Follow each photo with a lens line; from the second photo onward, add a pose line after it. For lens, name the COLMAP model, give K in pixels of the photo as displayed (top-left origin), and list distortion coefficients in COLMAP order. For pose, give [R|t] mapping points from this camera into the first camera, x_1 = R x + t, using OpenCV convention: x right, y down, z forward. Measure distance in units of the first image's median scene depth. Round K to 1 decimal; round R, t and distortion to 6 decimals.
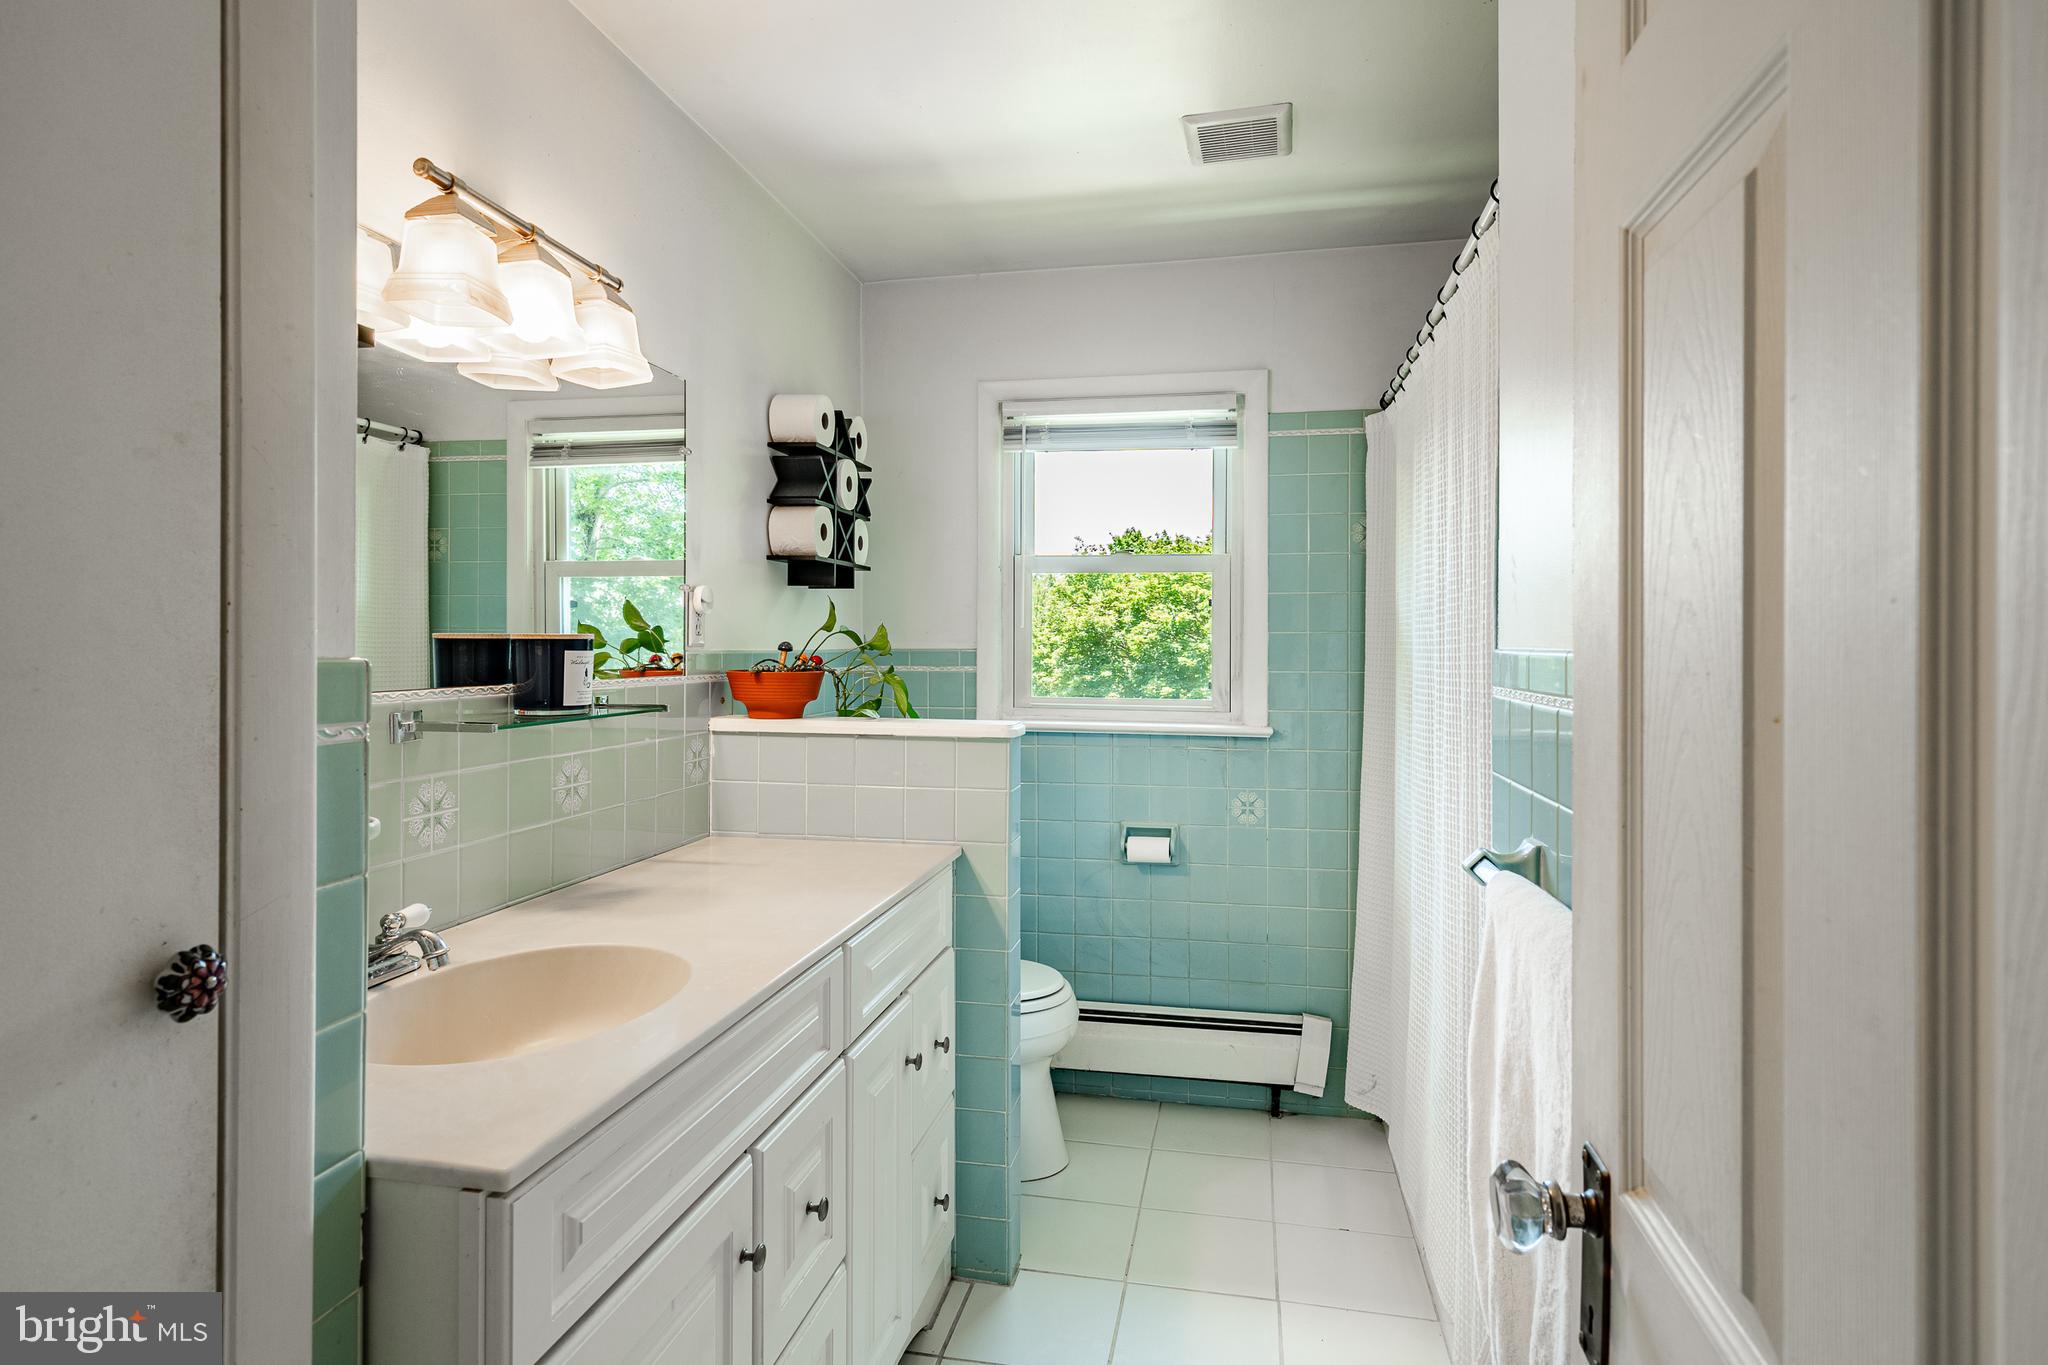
lens RADIAL K [[1125.4, 0, 1023.5], [0, 1125.4, 670.0], [0, 0, 1]] dist [-0.017997, -0.000618]
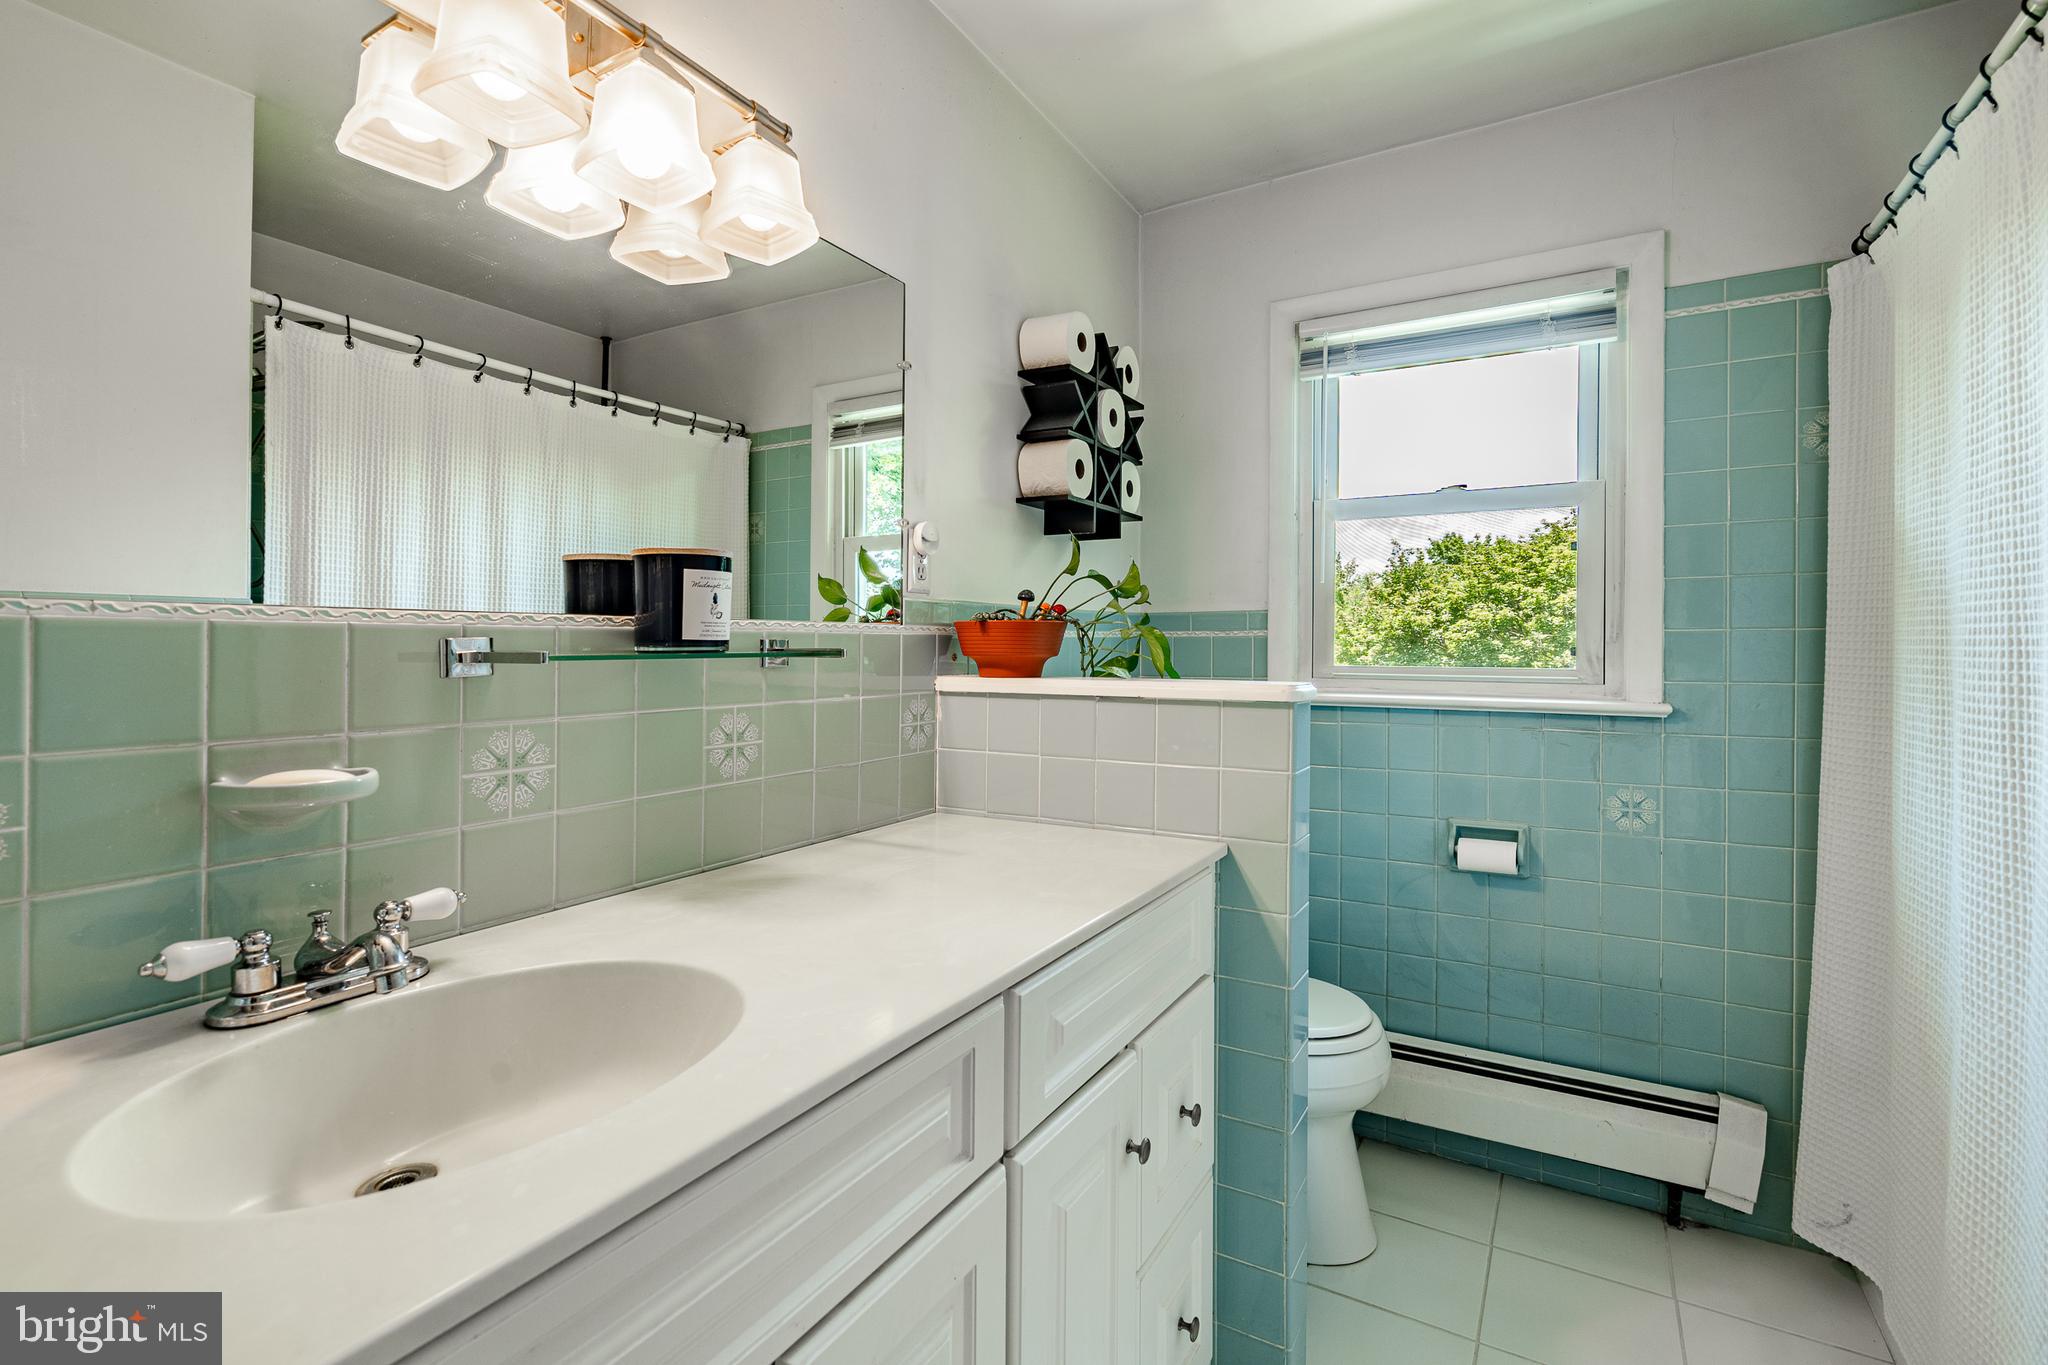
lens RADIAL K [[938.5, 0, 1016.1], [0, 938.5, 671.8], [0, 0, 1]] dist [-0.008624, 0.002398]
pose [[0.944304, 0.003844, -0.329051, 0.014796], [-0.003912, 0.999992, 0.000457, 0.032259], [0.329050, 0.000856, 0.944312, 0.279245]]
